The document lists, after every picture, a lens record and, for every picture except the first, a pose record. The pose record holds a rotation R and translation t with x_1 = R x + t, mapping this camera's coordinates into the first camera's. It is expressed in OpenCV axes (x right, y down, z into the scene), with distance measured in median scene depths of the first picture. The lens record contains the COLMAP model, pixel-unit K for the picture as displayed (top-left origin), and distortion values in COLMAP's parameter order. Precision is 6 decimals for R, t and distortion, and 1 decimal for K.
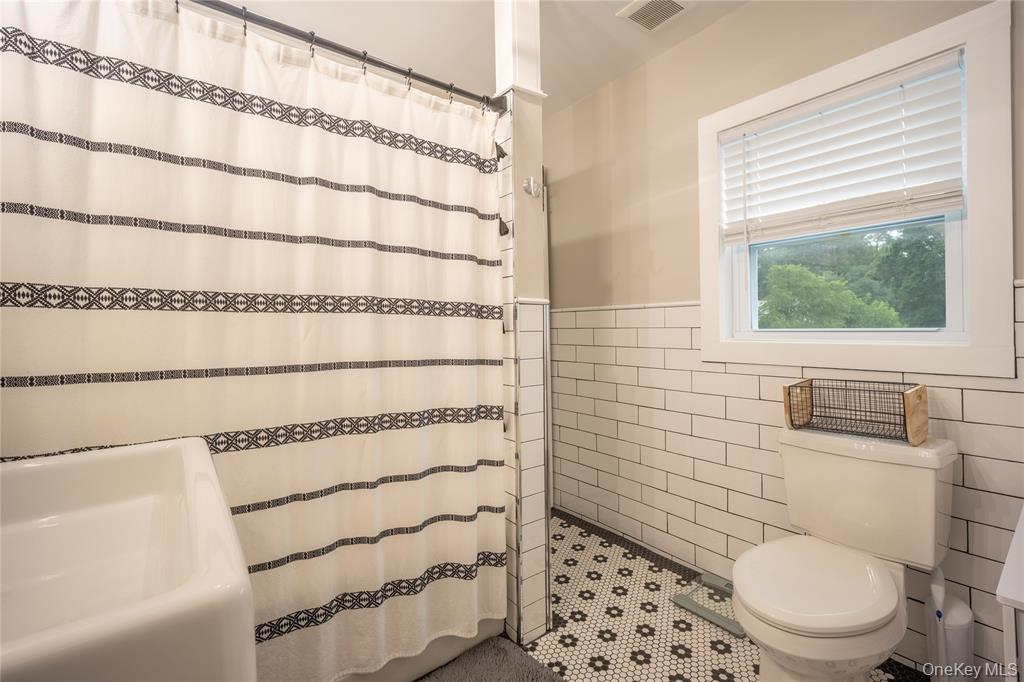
lens RADIAL K [[446.9, 0, 511.9], [0, 446.9, 338.4], [0, 0, 1]] dist [-0.010564, -0.000050]
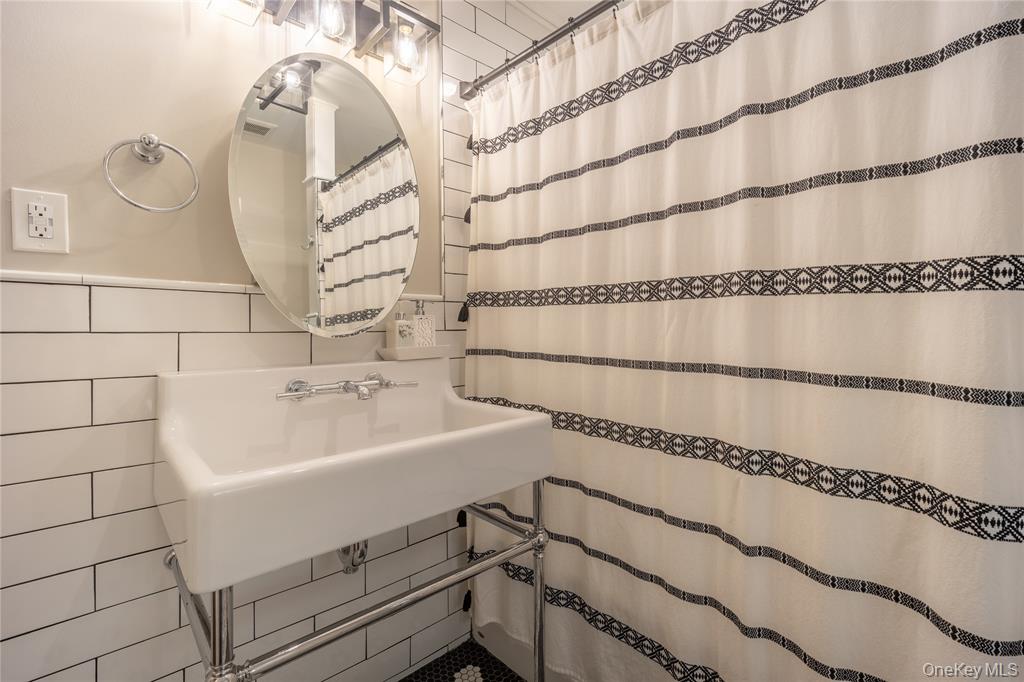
lens RADIAL K [[446.9, 0, 511.8], [0, 446.9, 331.2], [0, 0, 1]] dist [-0.010564, -0.000050]
pose [[0.105838, 0.029013, -0.993960, 0.326167], [-0.006949, 0.999571, 0.028436, -0.020883], [0.994359, 0.003898, 0.105994, 0.599416]]
